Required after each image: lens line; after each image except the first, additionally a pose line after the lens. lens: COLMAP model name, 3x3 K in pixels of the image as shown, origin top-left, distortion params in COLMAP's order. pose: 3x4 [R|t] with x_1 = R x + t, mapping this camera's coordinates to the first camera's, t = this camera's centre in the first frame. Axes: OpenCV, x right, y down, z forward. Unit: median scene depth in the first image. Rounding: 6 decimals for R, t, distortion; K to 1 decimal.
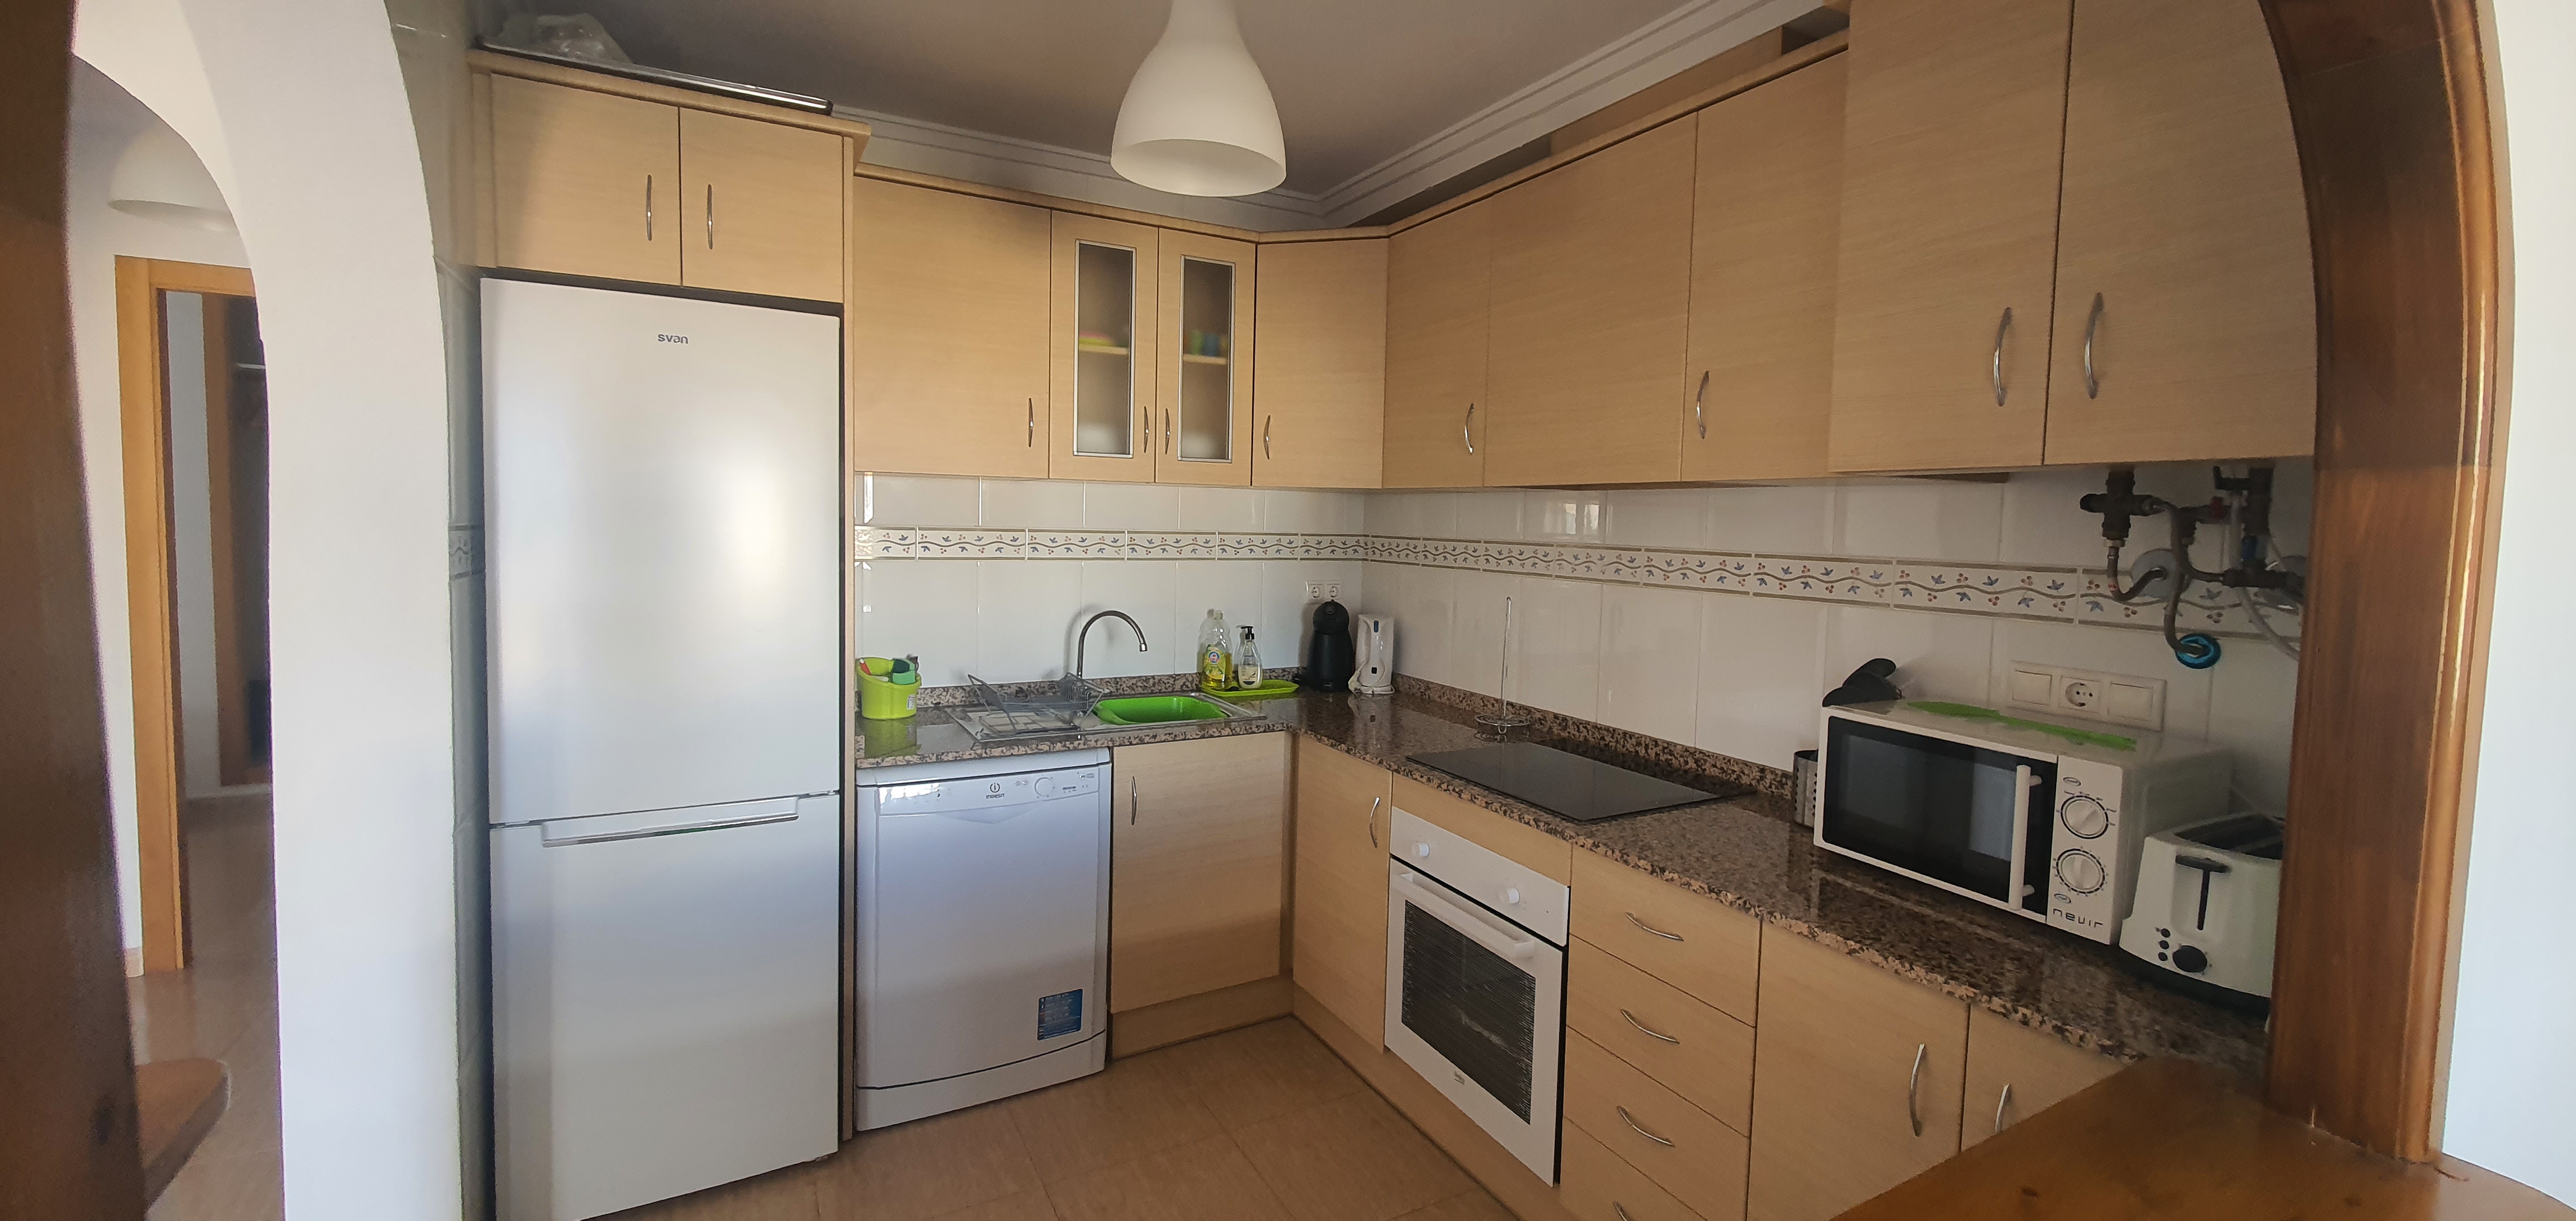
lens RADIAL K [[1032.2, 0, 1302.4], [0, 1032.2, 584.3], [0, 0, 1]] dist [0.006323, 0.000401]
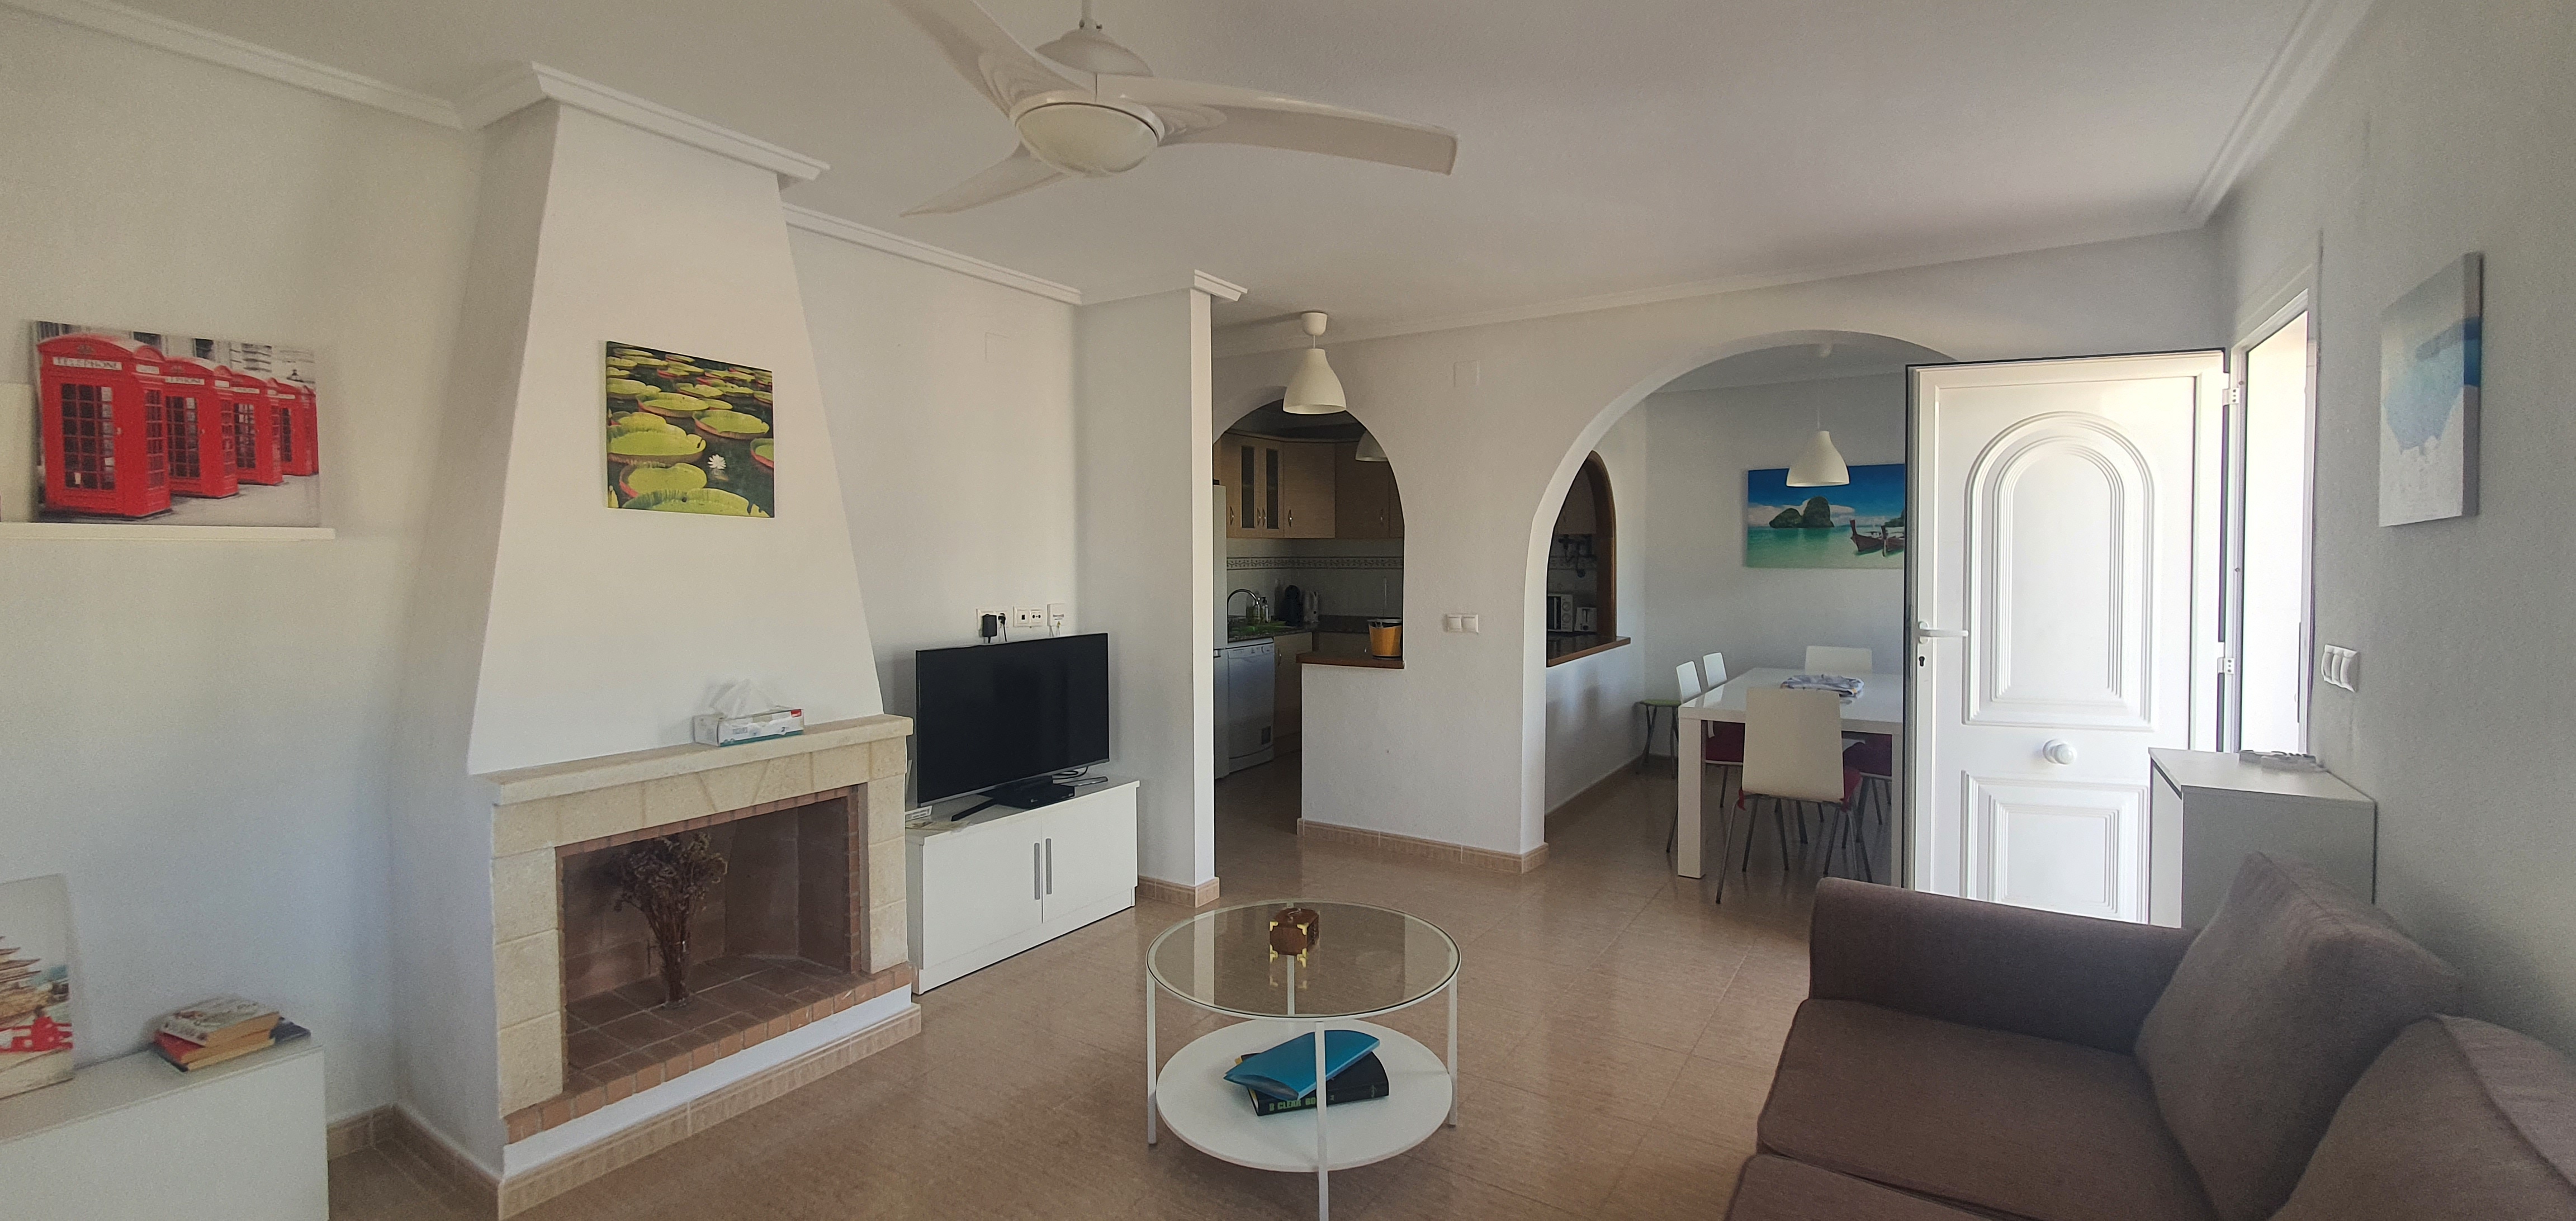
lens RADIAL K [[1032.2, 0, 1331.9], [0, 1032.2, 582.5], [0, 0, 1]] dist [0.006323, 0.000401]
pose [[0.871182, -0.042120, 0.489150, -1.583677], [0.056917, 0.998260, -0.015412, 0.078047], [-0.487650, 0.041268, 0.872063, -1.659100]]
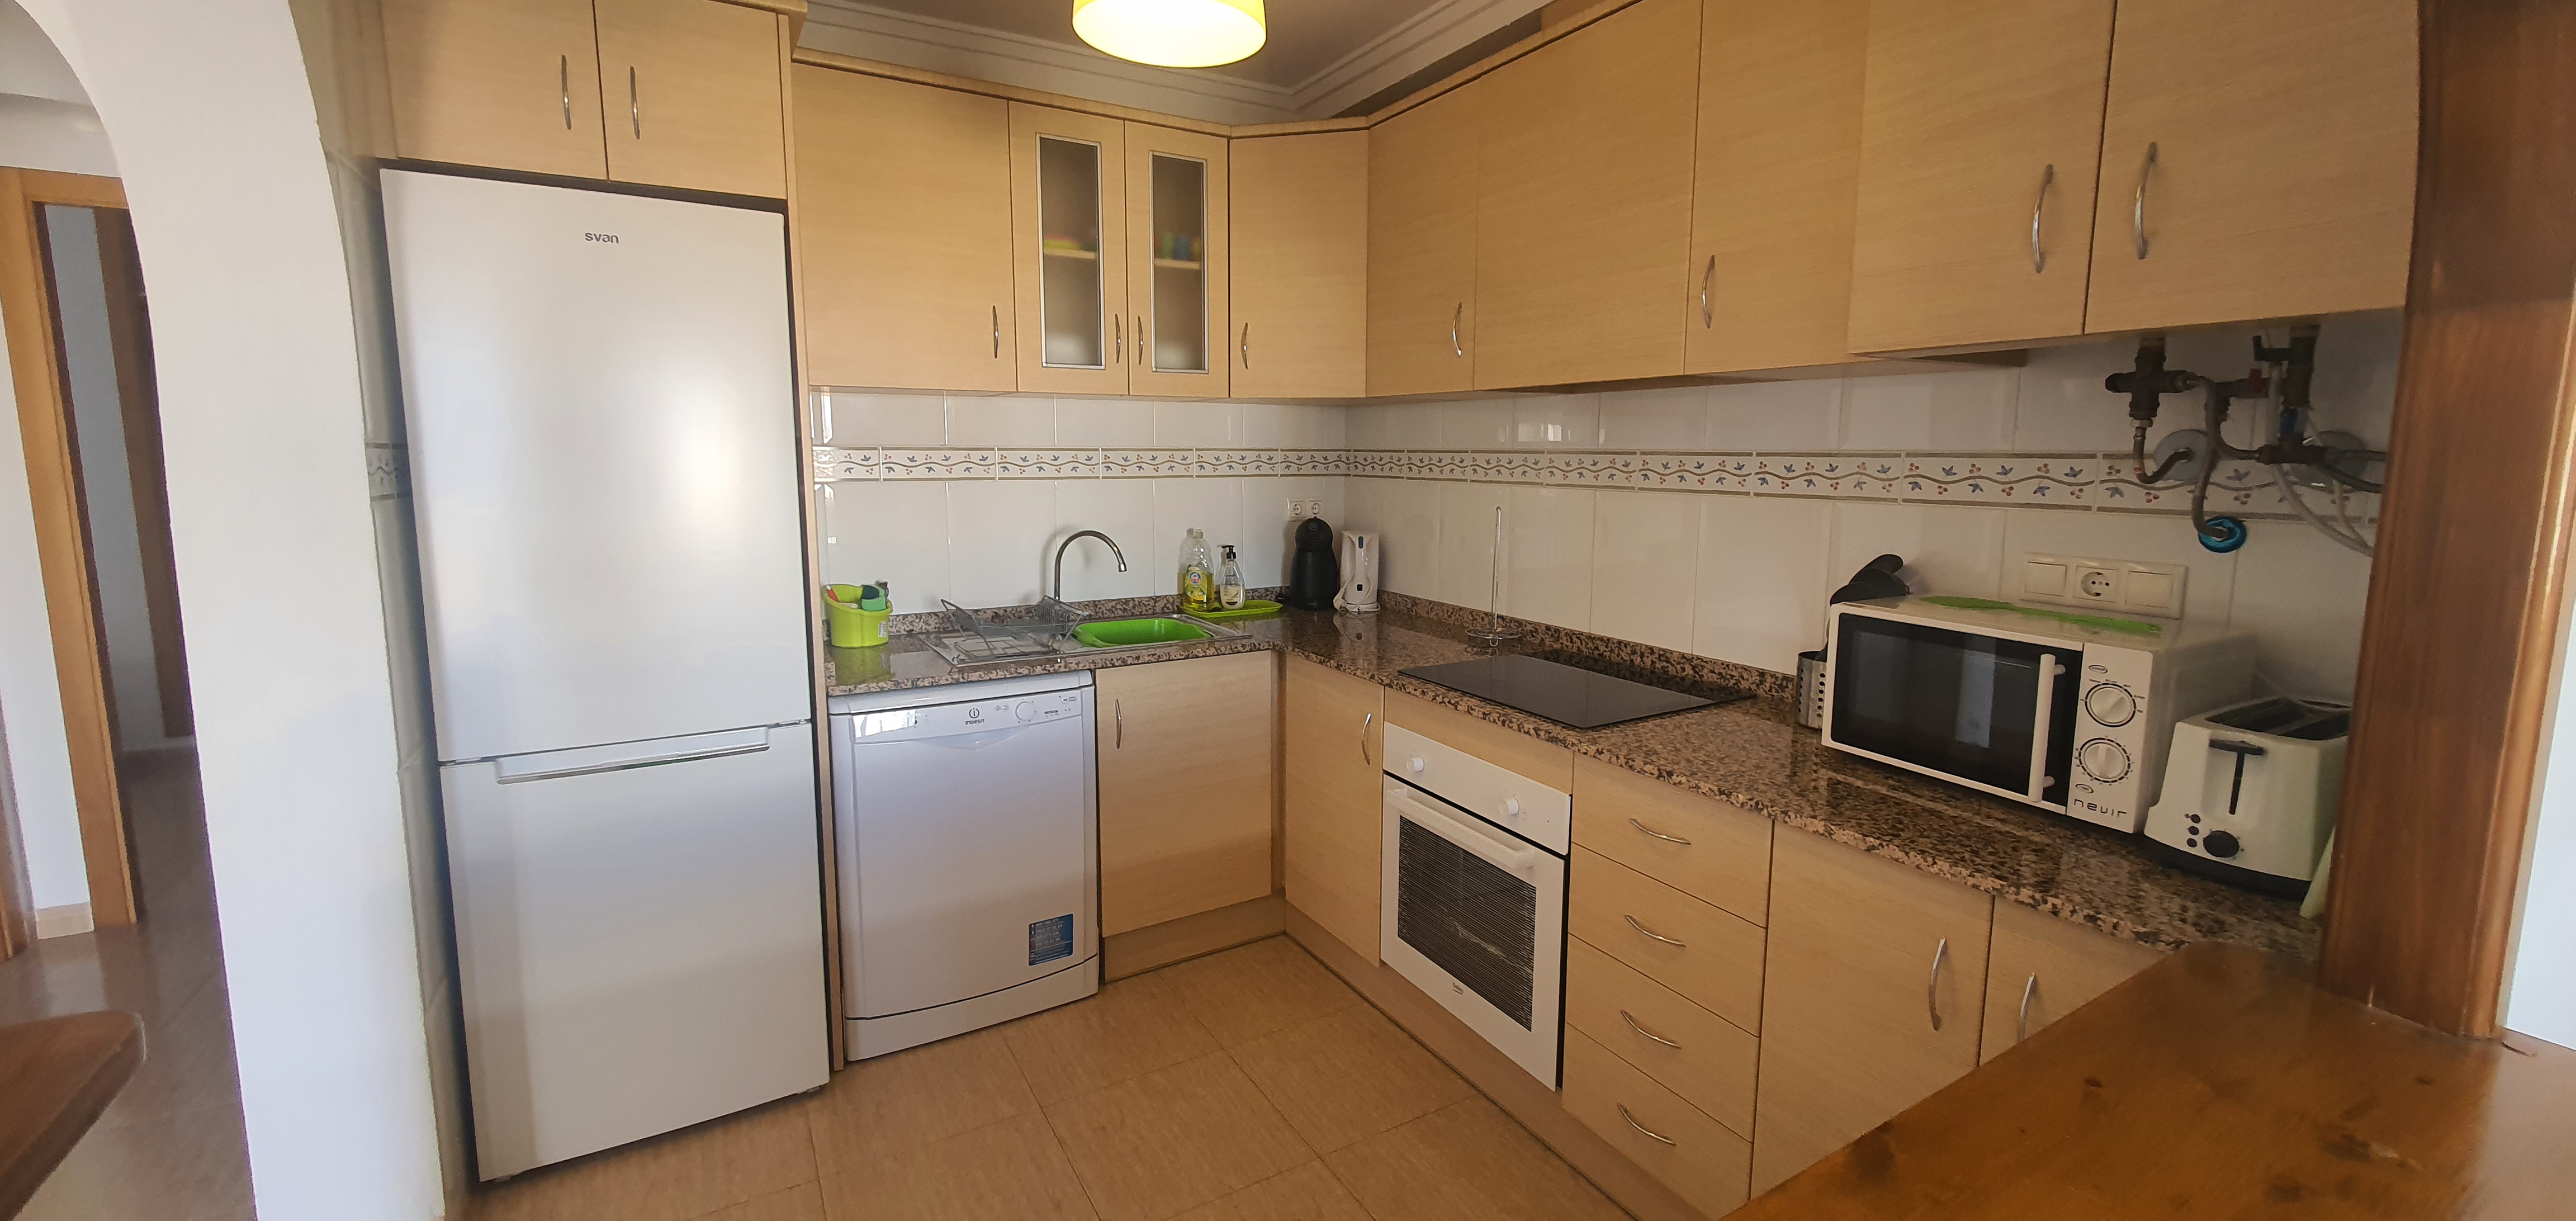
lens RADIAL K [[1032.2, 0, 1302.3], [0, 1032.2, 583.6], [0, 0, 1]] dist [0.006323, 0.000401]
pose [[0.999416, -0.023032, 0.025242, -0.013667], [0.021289, 0.997506, 0.067288, 0.018814], [-0.026729, -0.066711, 0.997414, 0.038777]]
